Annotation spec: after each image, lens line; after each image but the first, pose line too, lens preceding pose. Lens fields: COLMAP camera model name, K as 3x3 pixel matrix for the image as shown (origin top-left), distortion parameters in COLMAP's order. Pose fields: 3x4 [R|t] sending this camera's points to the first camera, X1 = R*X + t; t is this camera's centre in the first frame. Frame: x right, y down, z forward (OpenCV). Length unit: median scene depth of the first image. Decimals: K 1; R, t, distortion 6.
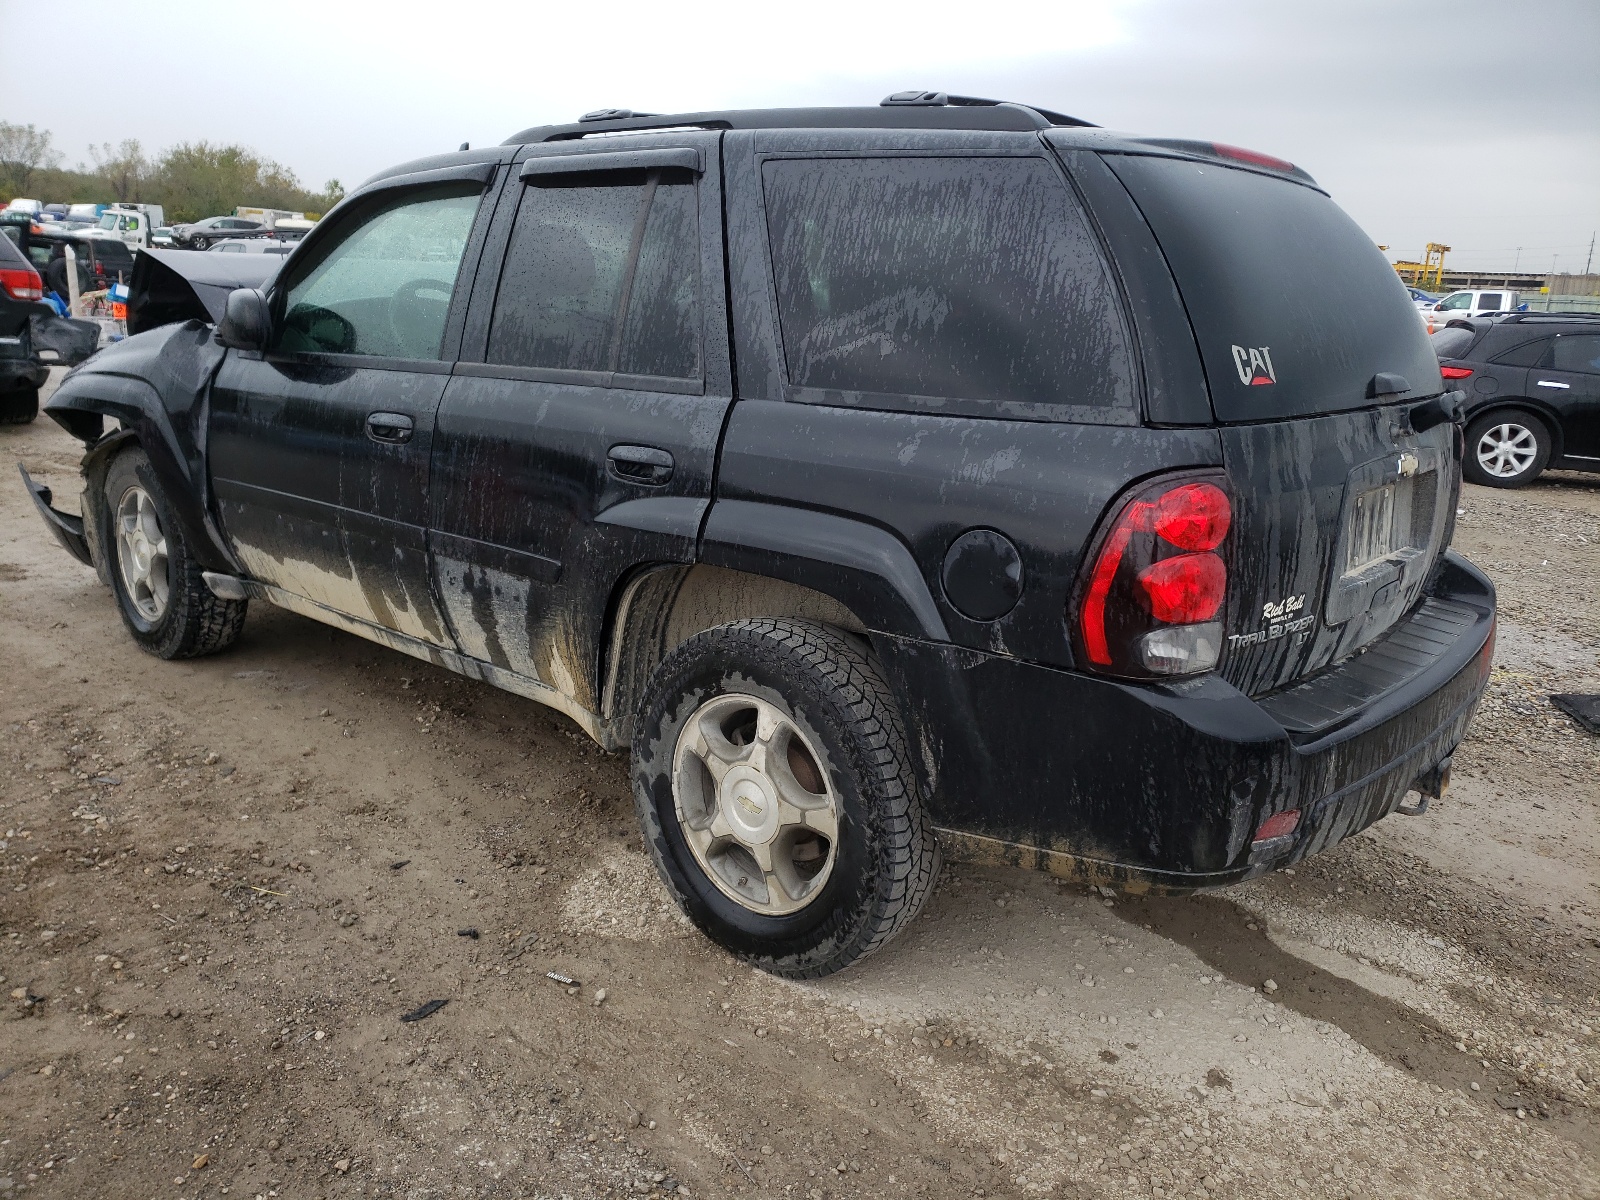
lens RADIAL K [[1213.9, 0, 803.9], [0, 1213.9, 601.8], [0, 0, 1]] dist [0.027448, -0.024164]
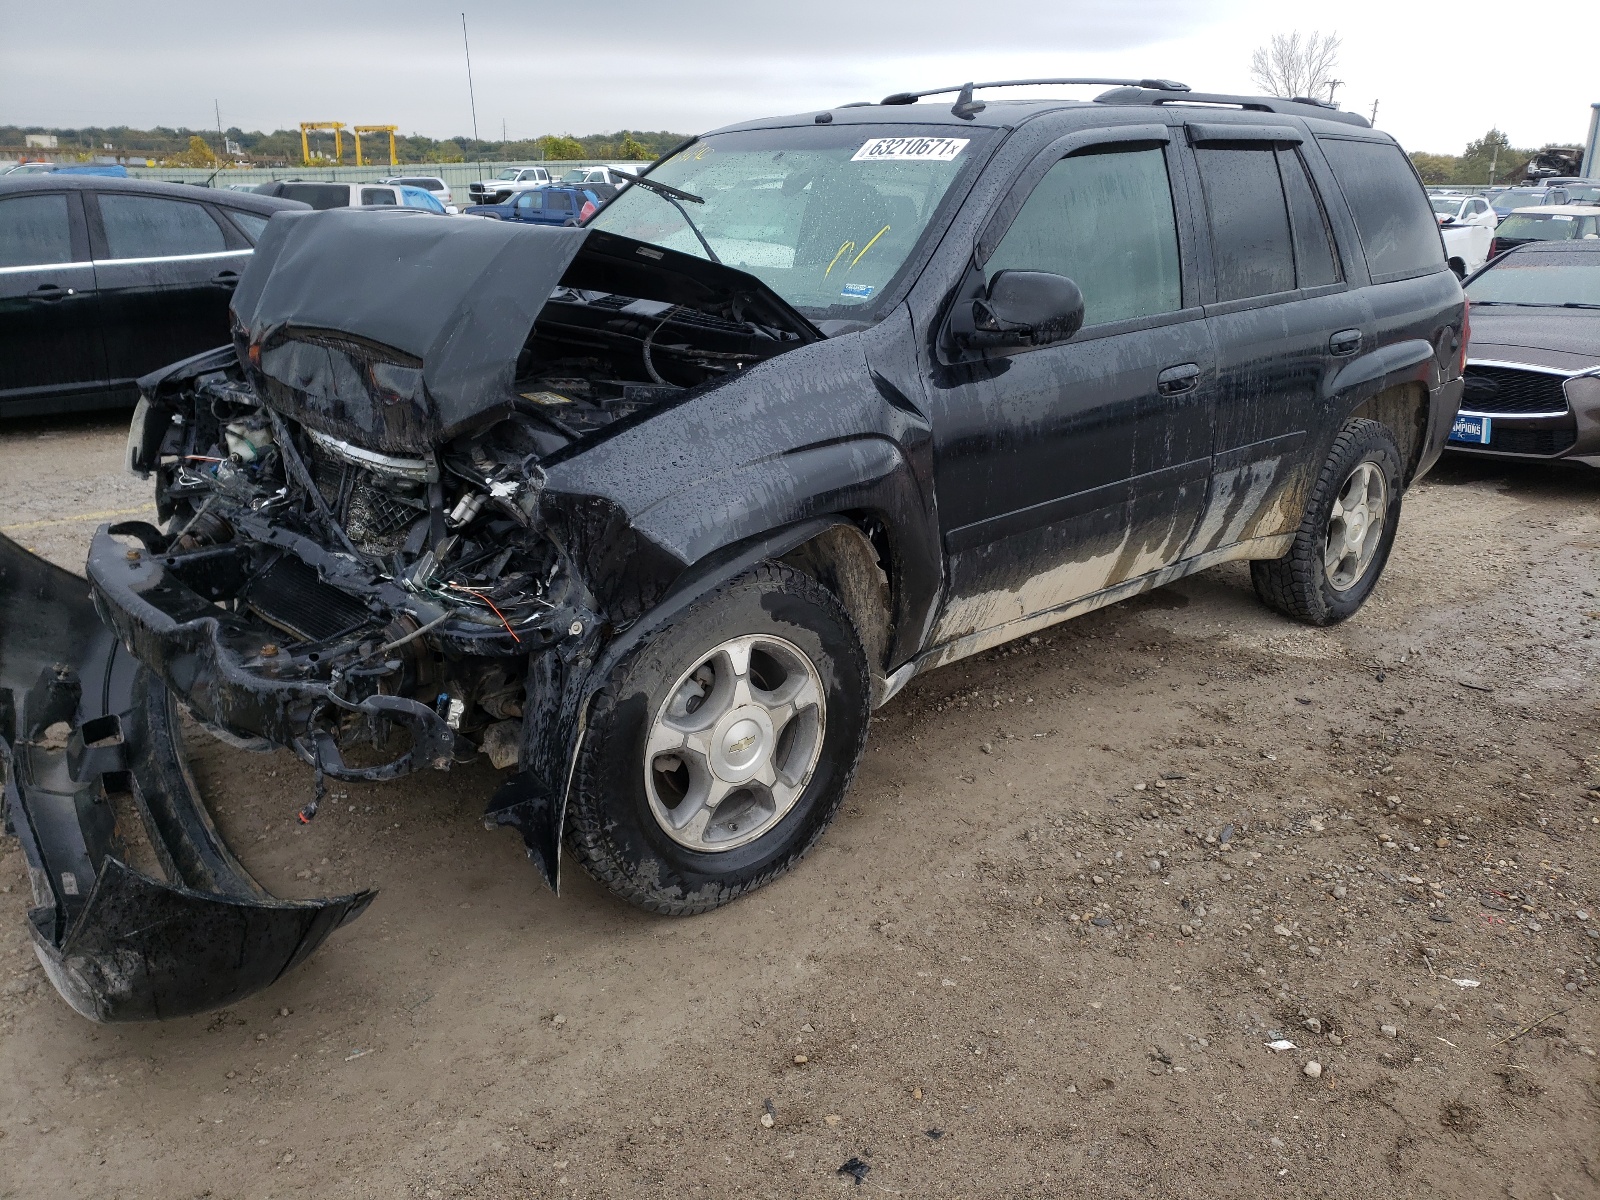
lens RADIAL K [[1213.9, 0, 808.0], [0, 1213.9, 595.3], [0, 0, 1]] dist [0.027448, -0.024164]
pose [[0.139570, -0.356138, 0.923951, -1.329160], [0.241764, 0.917102, 0.316978, -0.357324], [-0.960245, 0.179138, 0.214101, 1.039845]]
